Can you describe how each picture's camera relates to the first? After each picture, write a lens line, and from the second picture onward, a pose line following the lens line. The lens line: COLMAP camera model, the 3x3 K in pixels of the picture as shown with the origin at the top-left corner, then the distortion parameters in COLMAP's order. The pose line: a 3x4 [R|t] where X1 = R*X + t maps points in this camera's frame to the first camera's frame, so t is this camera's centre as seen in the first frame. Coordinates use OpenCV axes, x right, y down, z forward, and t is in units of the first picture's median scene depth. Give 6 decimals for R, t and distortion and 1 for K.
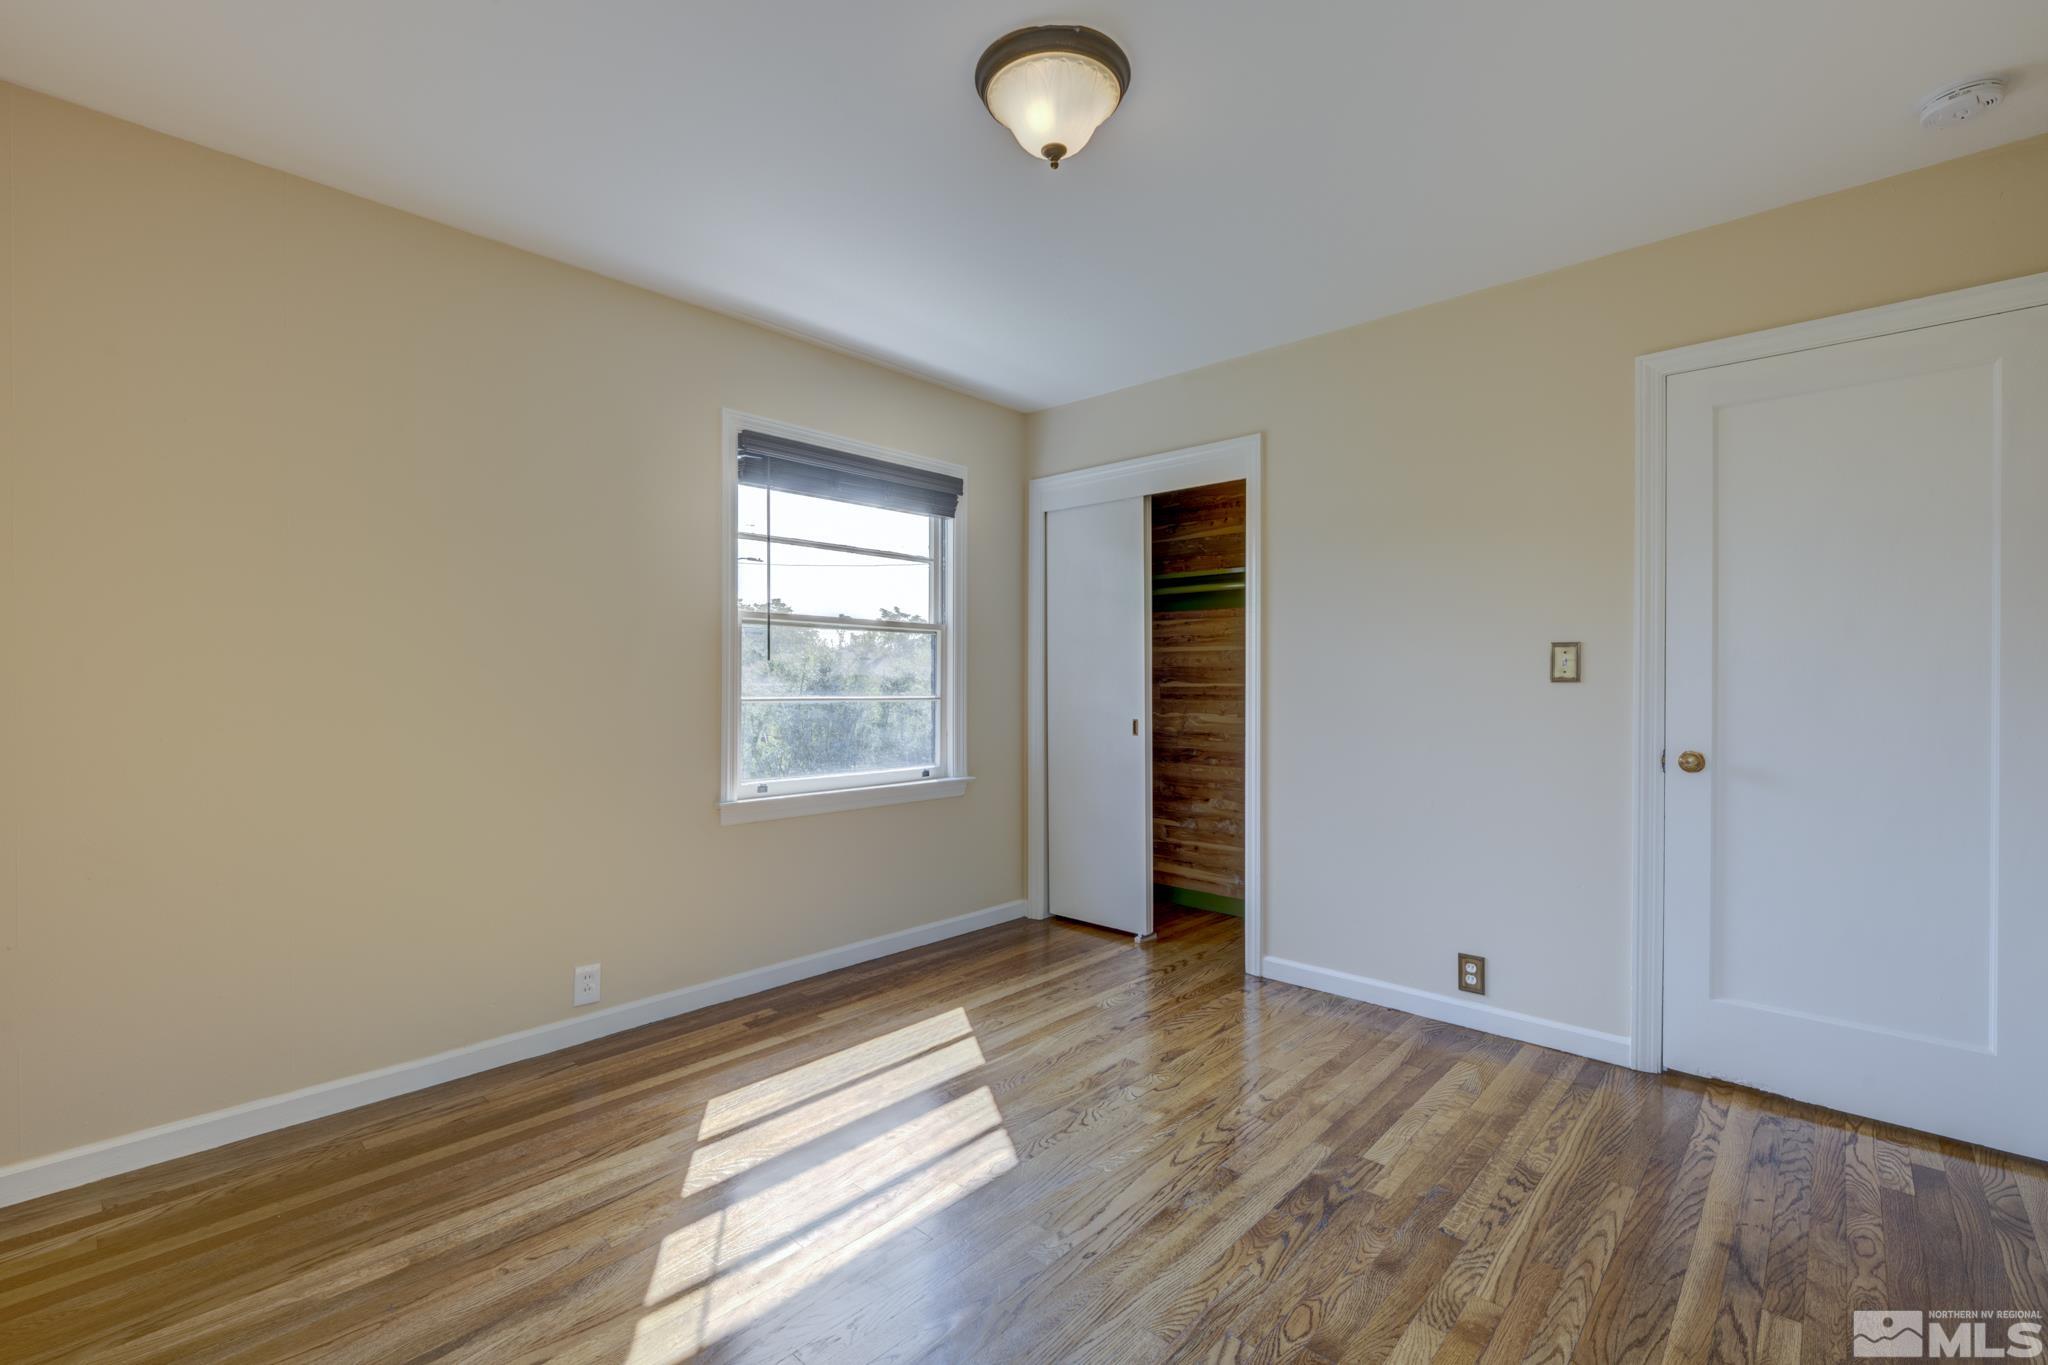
lens RADIAL K [[888.9, 0, 1019.5], [0, 888.9, 687.2], [0, 0, 1]] dist [0.002001, -0.001454]
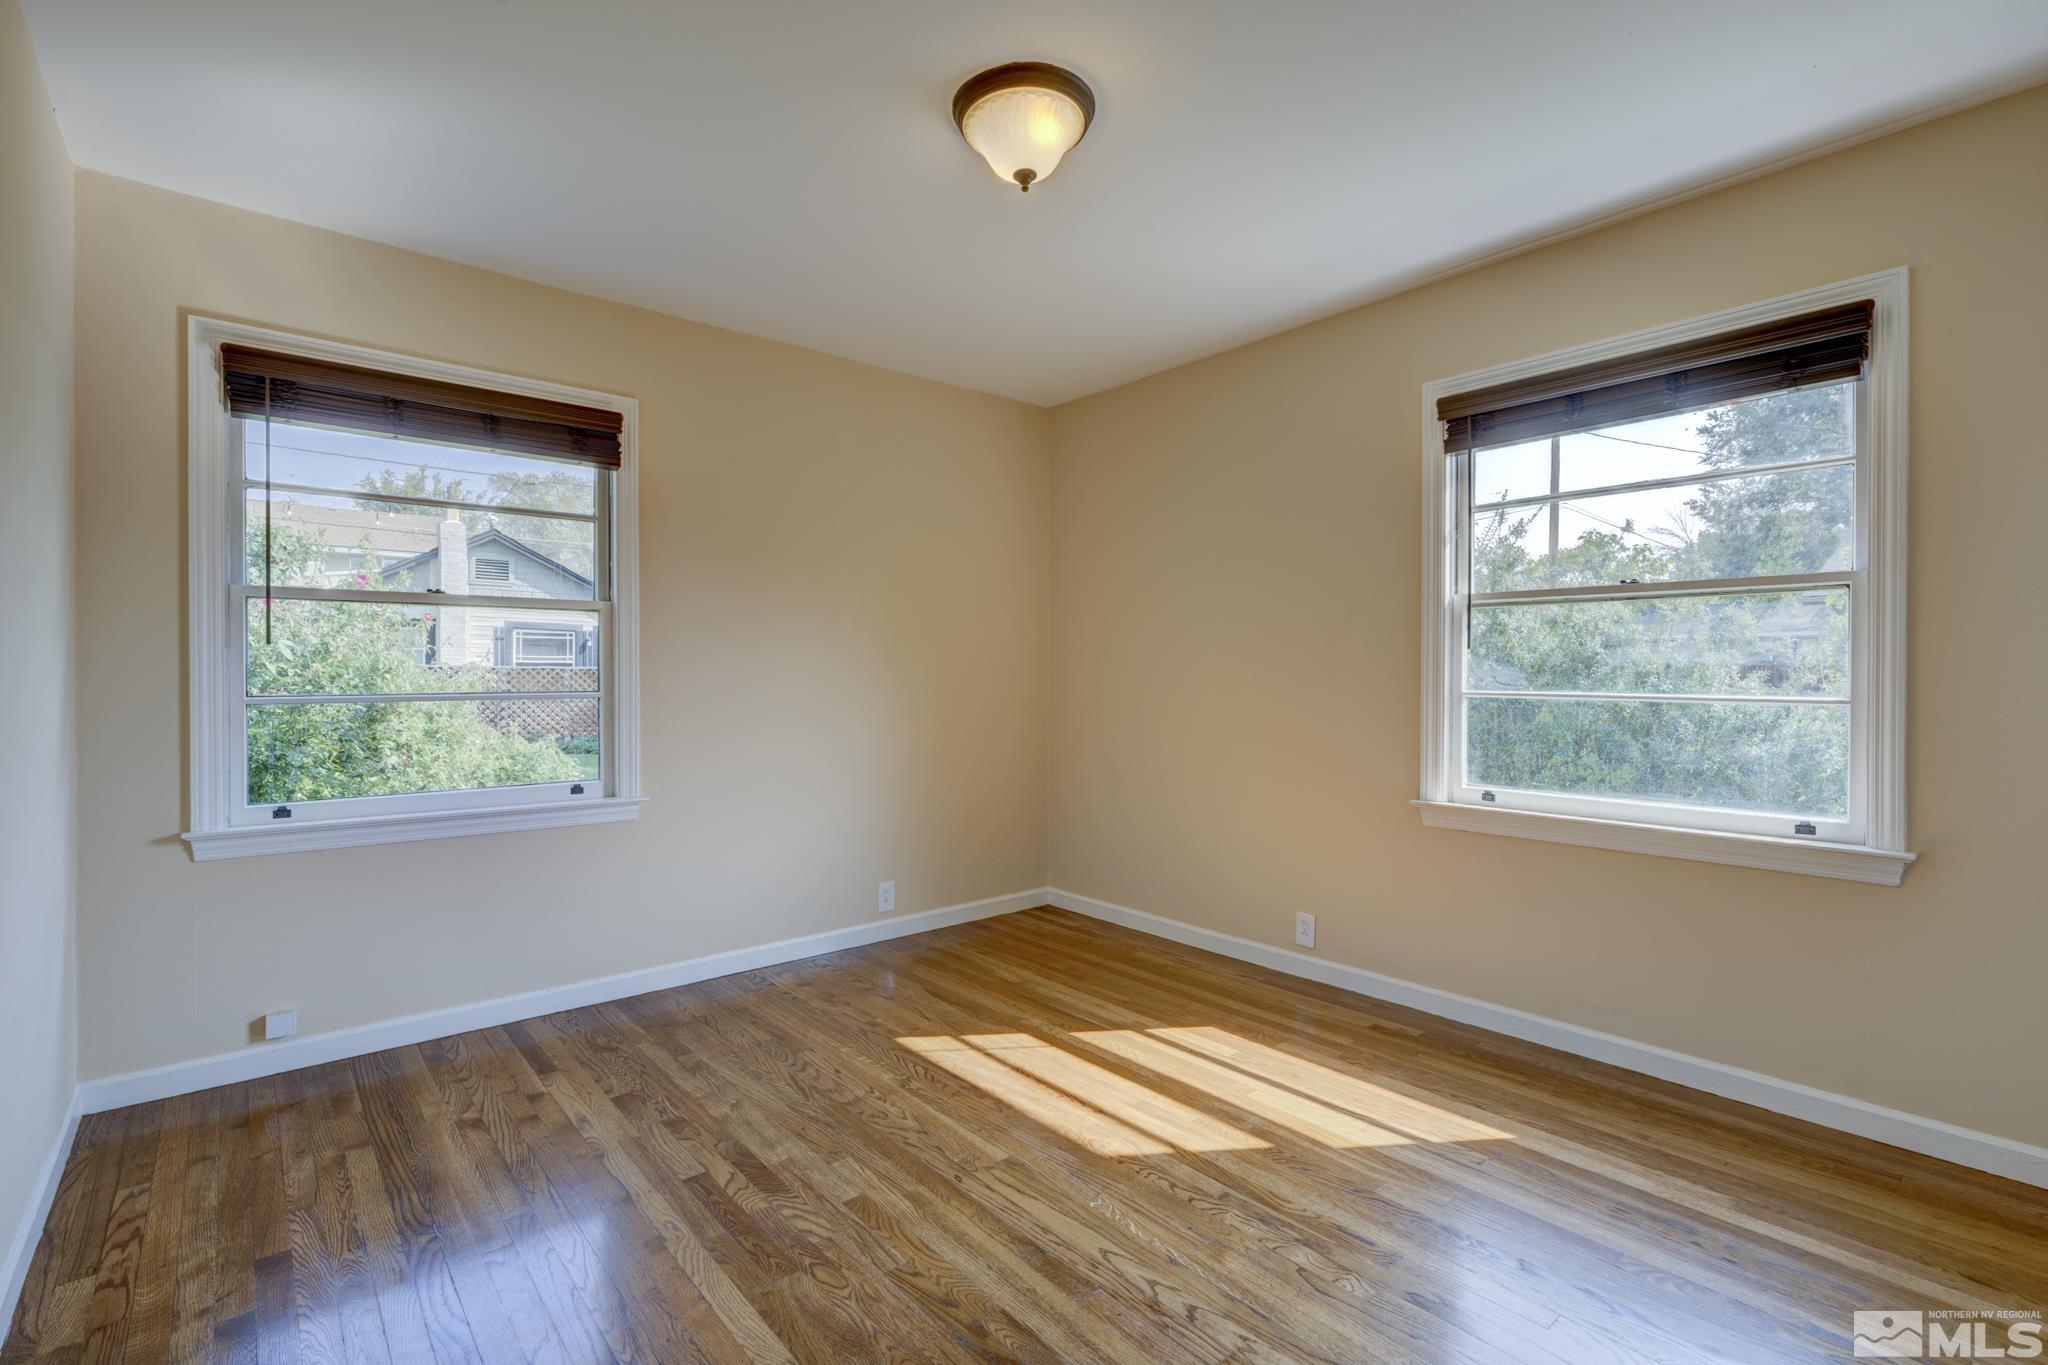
lens RADIAL K [[937.7, 0, 1014.4], [0, 937.7, 675.9], [0, 0, 1]] dist [0.000292, 0.000641]
pose [[-0.122972, 0.005525, -0.992395, 0.833004], [-0.006821, 0.999956, 0.006412, -0.006898], [0.992387, 0.007558, -0.122929, 0.807923]]
